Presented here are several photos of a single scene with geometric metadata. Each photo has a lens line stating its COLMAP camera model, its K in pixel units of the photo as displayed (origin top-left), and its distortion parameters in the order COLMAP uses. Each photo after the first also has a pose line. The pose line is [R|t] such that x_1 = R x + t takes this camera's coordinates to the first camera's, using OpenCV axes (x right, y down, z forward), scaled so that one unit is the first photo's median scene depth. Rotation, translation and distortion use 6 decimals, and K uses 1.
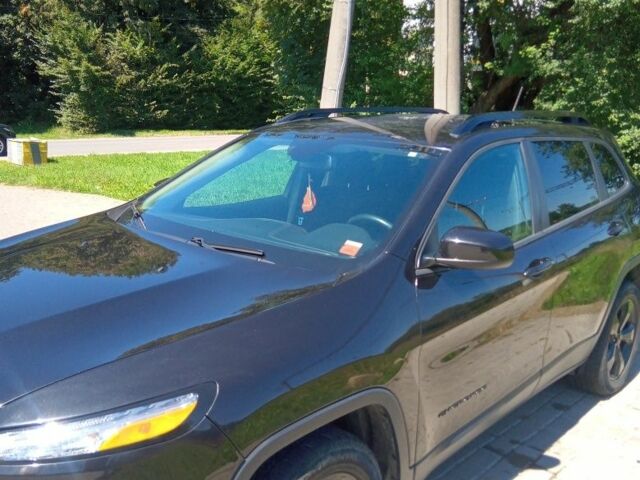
lens RADIAL K [[622.1, 0, 275.6], [0, 622.1, 248.6], [0, 0, 1]] dist [0.057665, 0.027016]
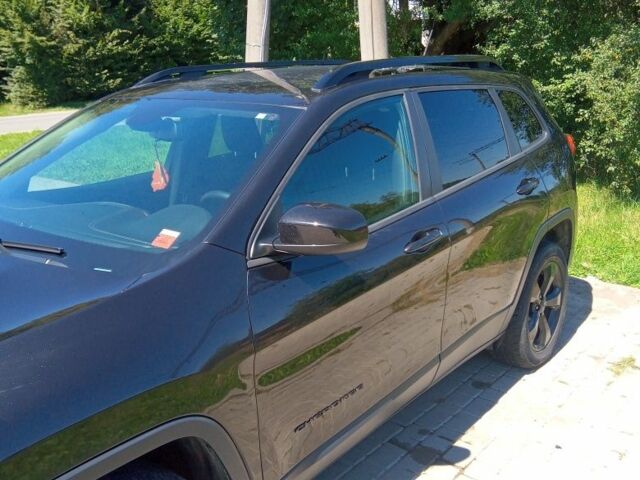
lens RADIAL K [[583.5, 0, 320.0], [0, 583.5, 240.0], [0, 0, 1]] dist [0.098060, -0.141912]
pose [[0.997796, -0.063318, 0.019862, 0.143132], [0.062064, 0.996359, 0.058462, -0.014519], [-0.023492, -0.057100, 0.998092, 0.113296]]
